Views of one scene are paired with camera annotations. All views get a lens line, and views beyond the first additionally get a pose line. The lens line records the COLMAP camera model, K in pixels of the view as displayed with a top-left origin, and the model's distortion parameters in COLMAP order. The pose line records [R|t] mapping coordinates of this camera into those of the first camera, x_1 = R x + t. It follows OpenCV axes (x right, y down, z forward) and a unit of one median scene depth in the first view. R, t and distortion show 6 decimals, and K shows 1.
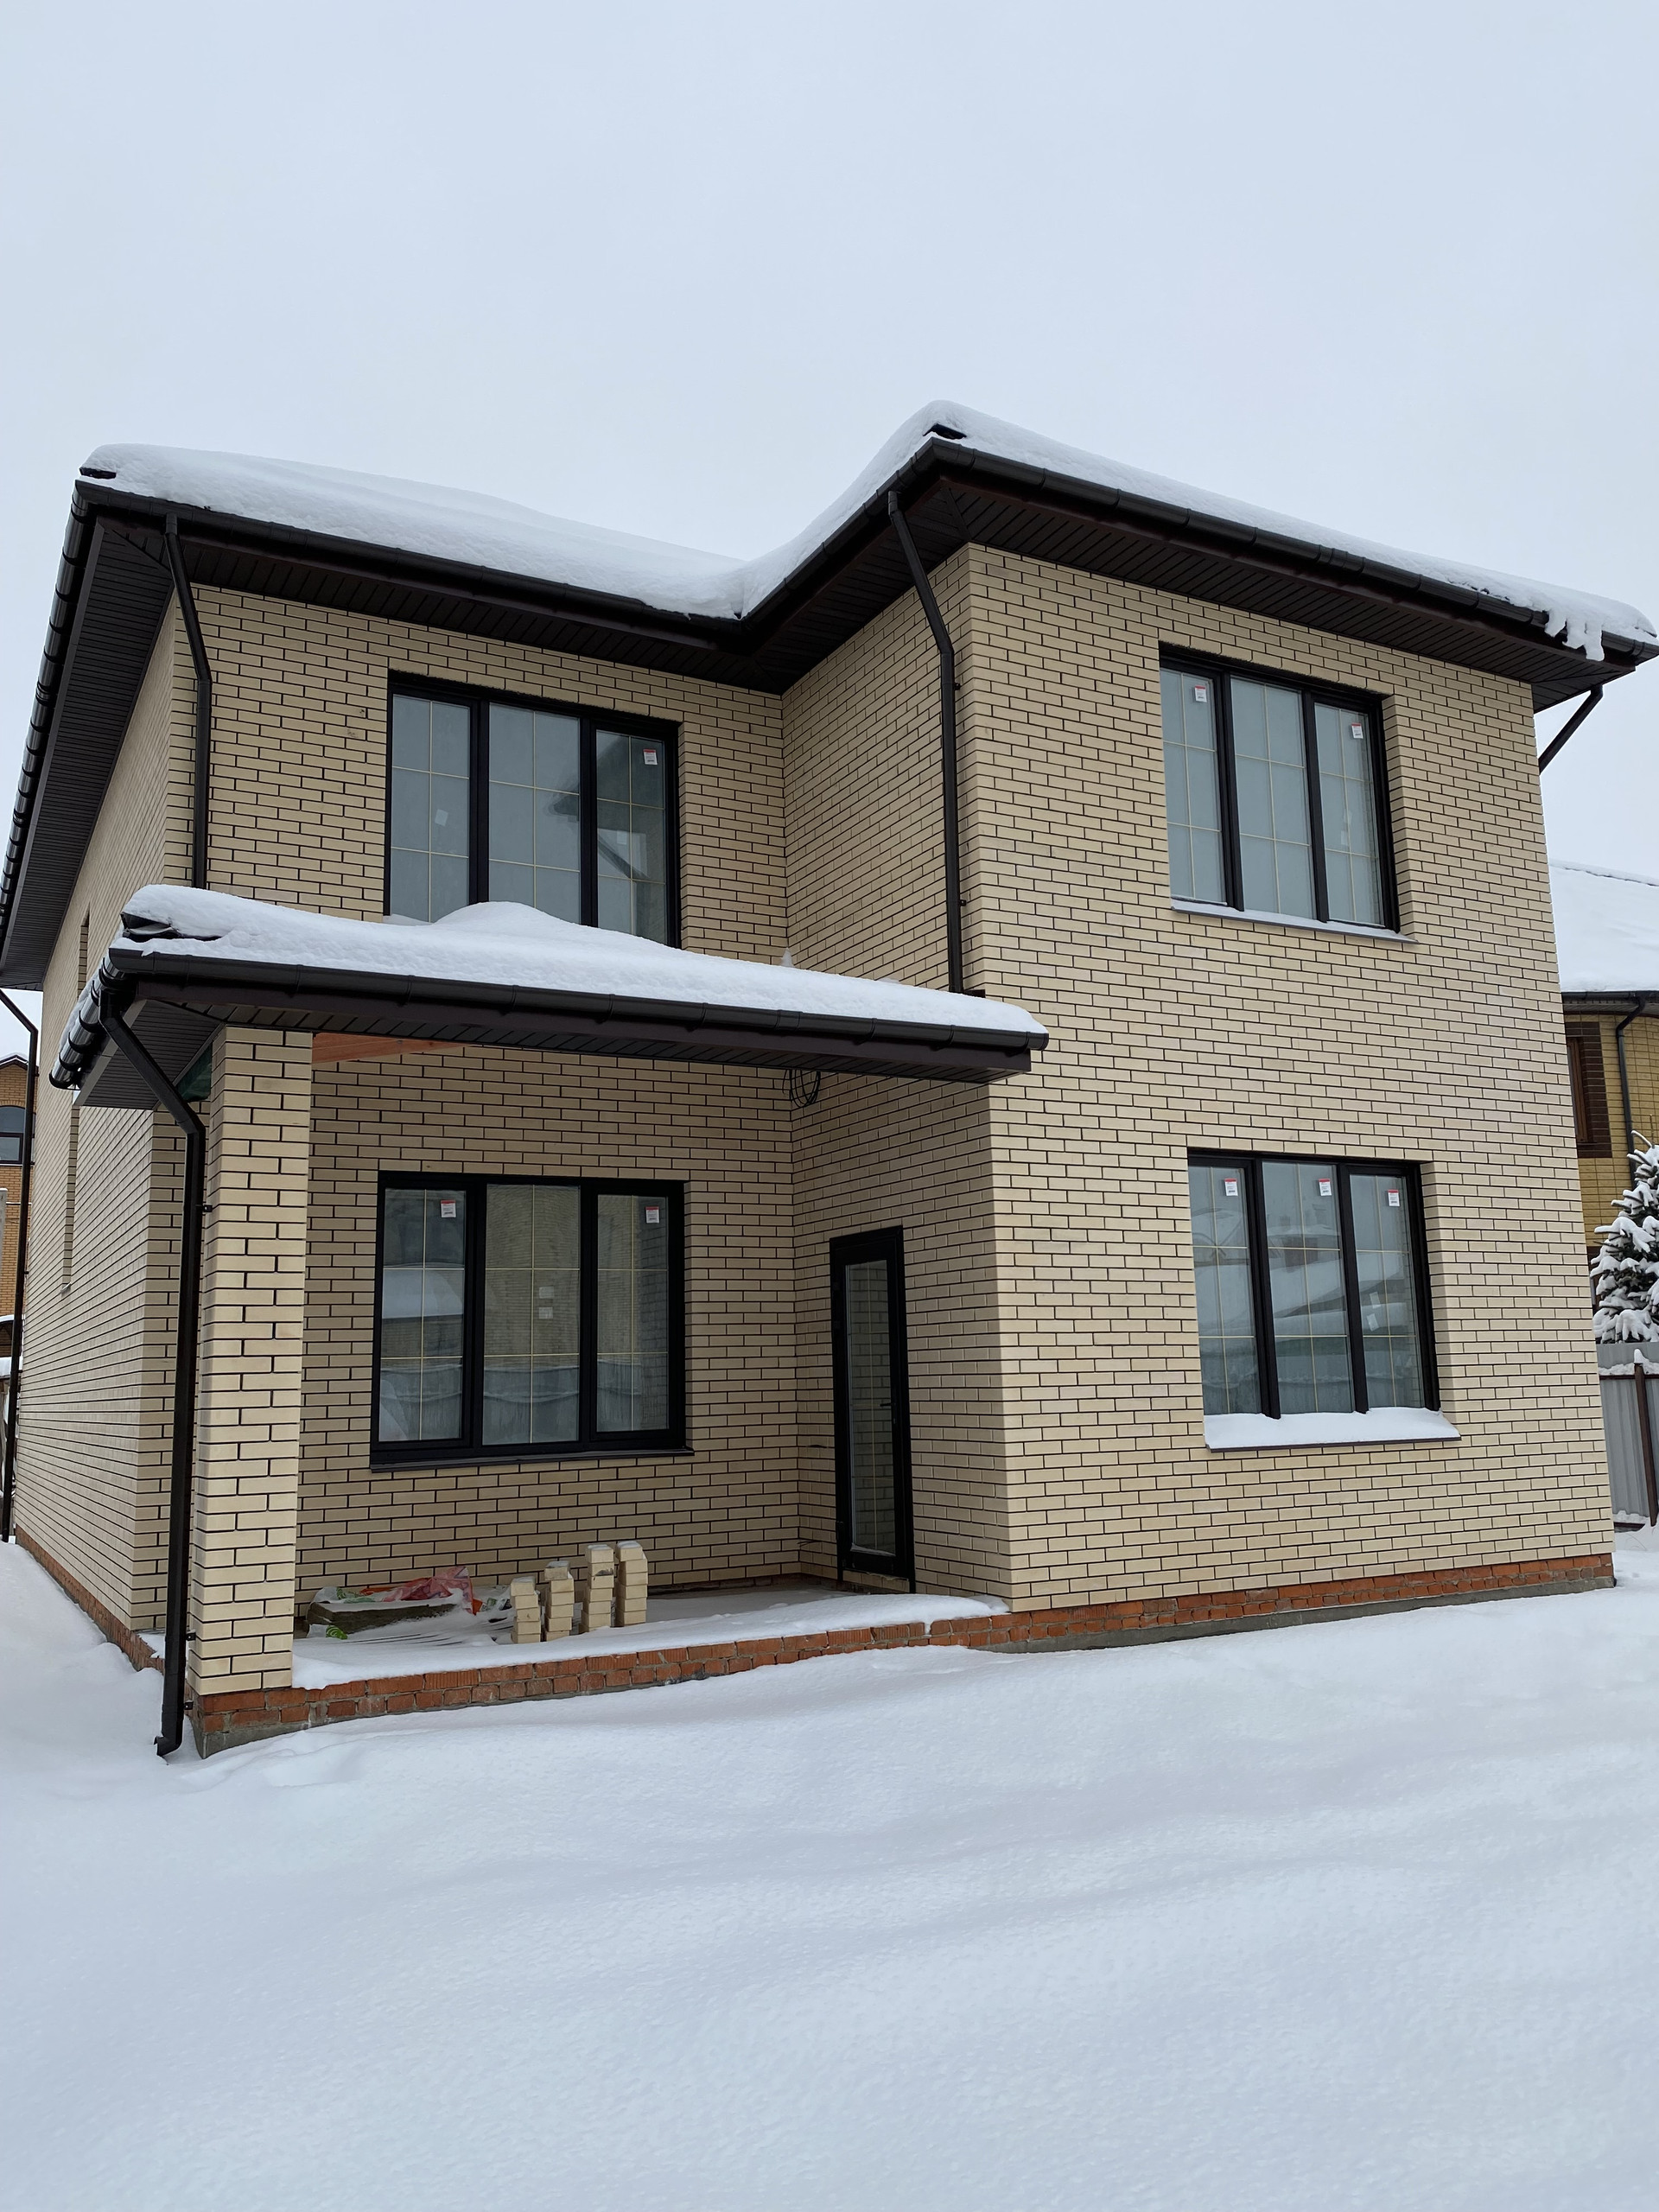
lens RADIAL K [[1698.3, 0, 822.6], [0, 1698.3, 1097.4], [0, 0, 1]] dist [0.034300, -0.024355]
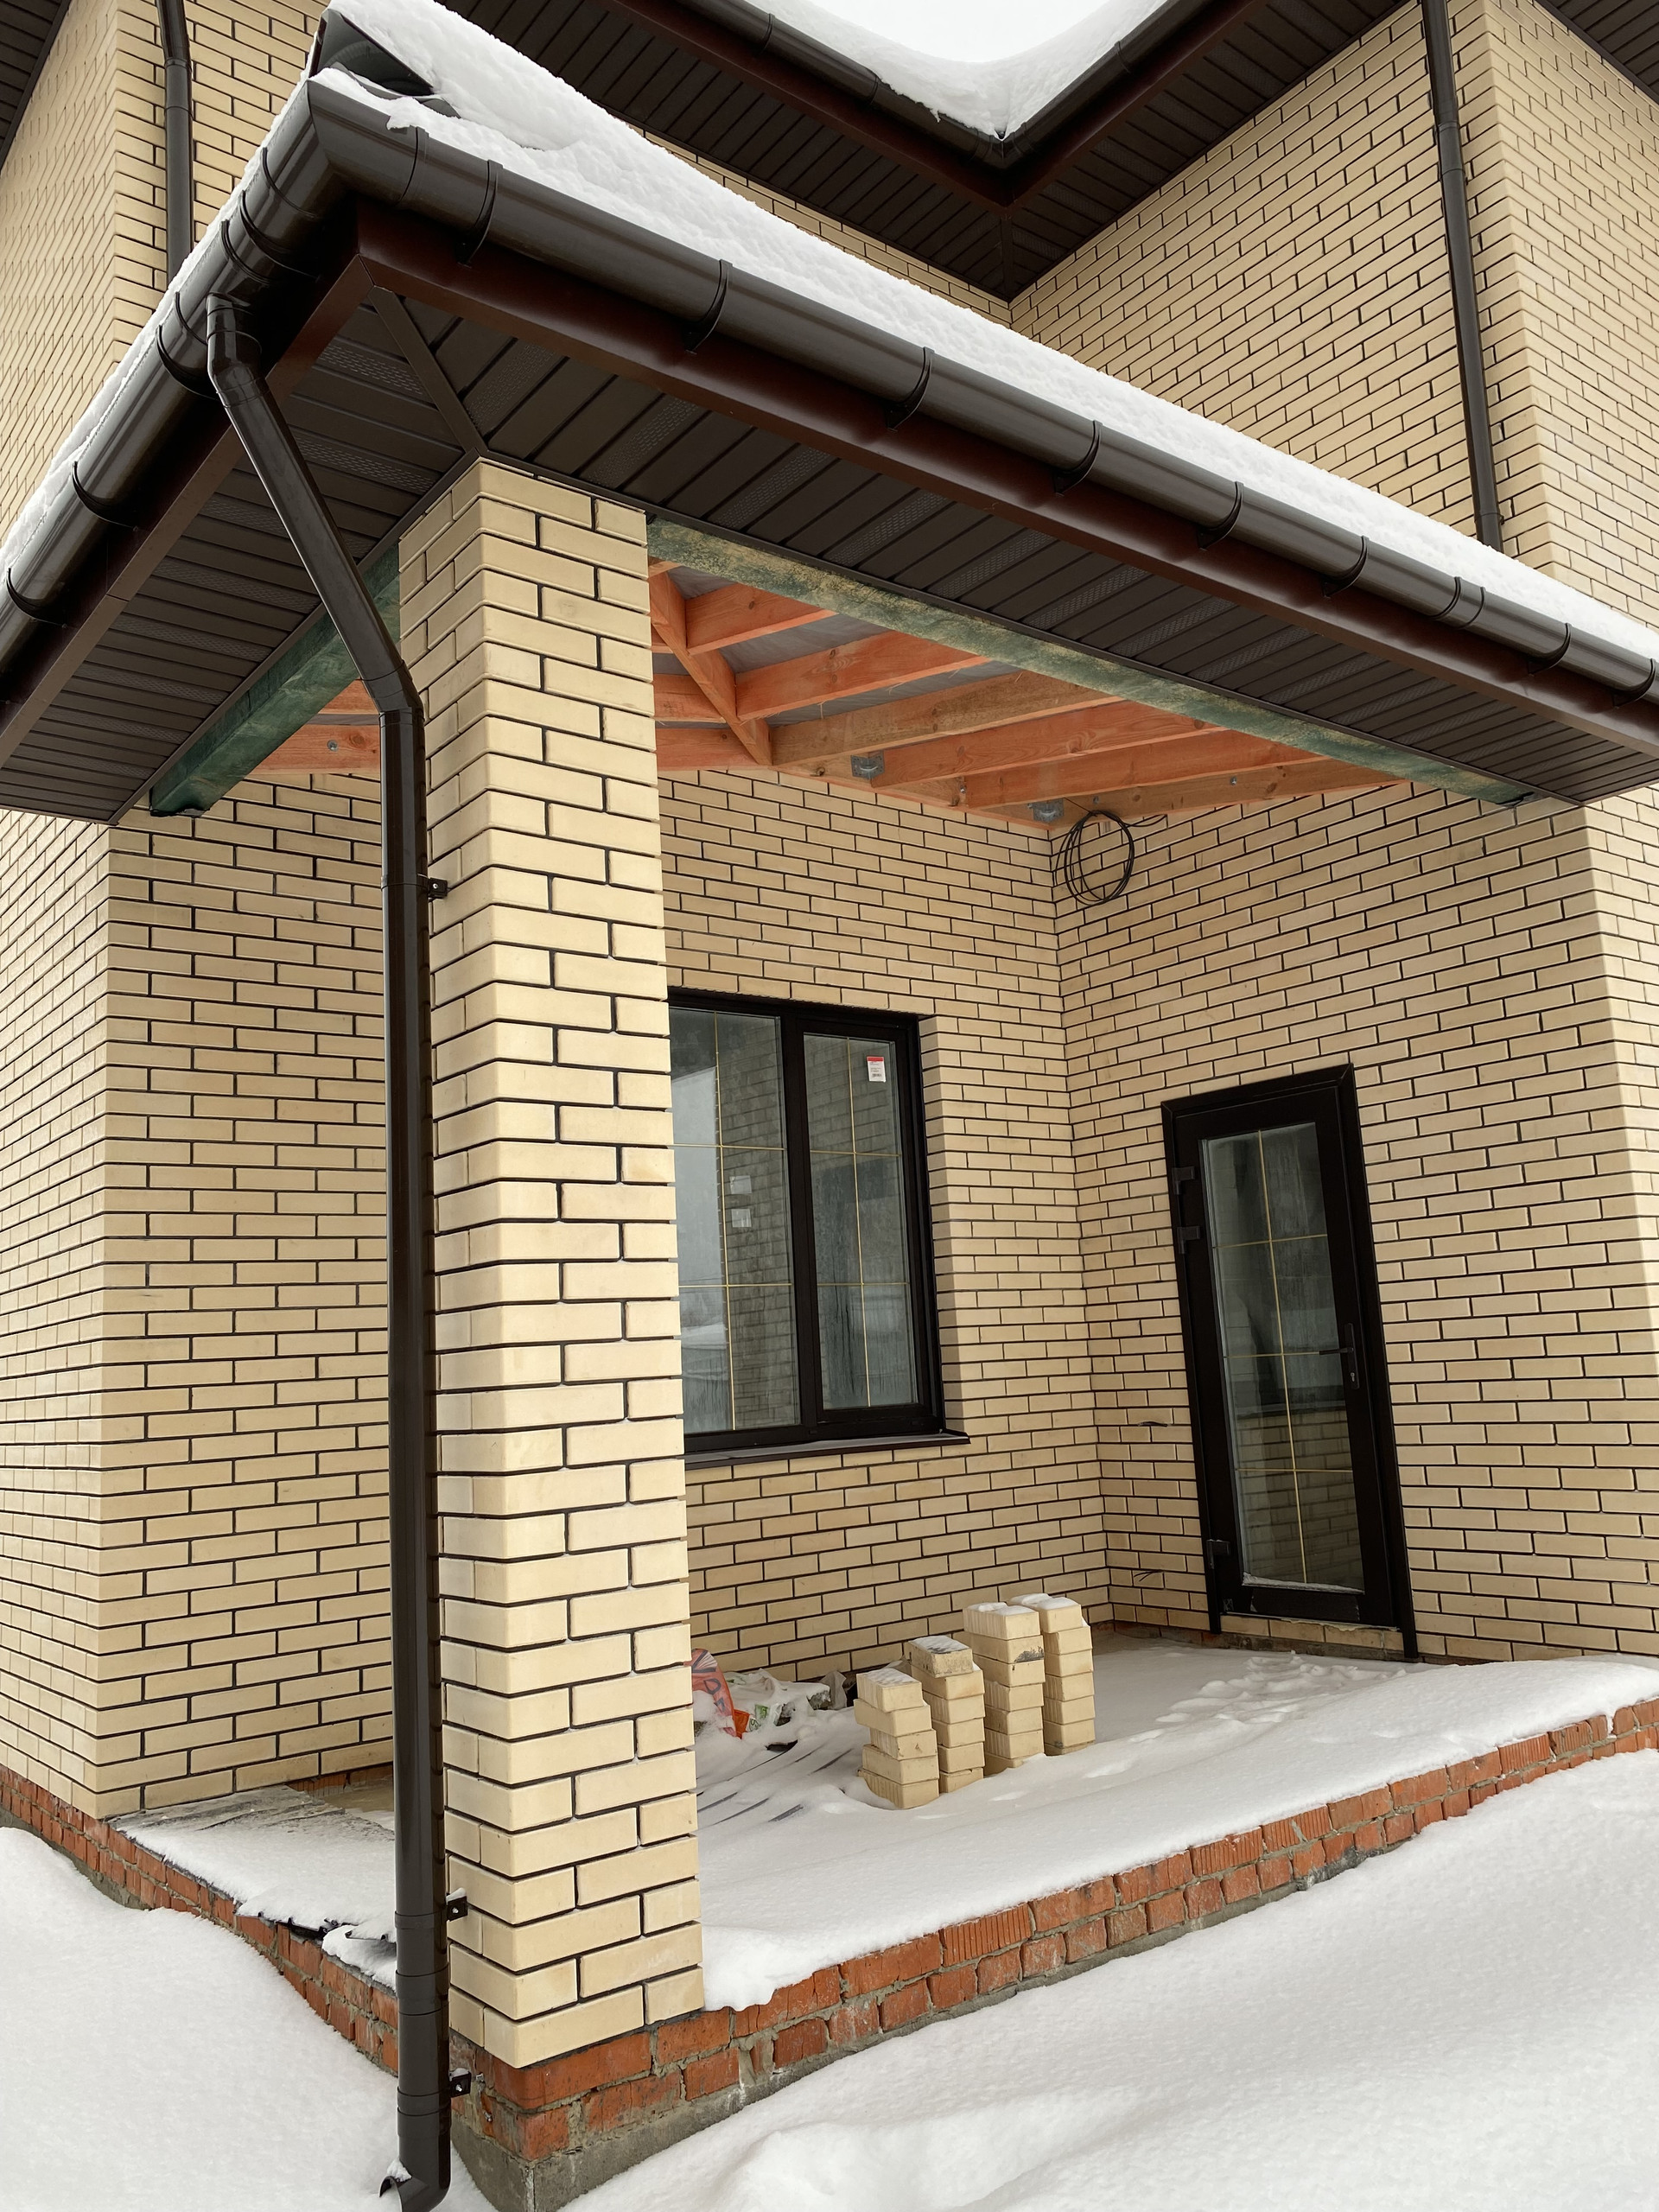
lens RADIAL K [[1698.3, 0, 836.2], [0, 1698.3, 1111.5], [0, 0, 1]] dist [0.034300, -0.024355]
pose [[0.984380, -0.002801, 0.176037, -0.267124], [0.001111, 0.999952, 0.009700, 0.092814], [-0.176056, -0.009353, 0.984336, 0.444683]]
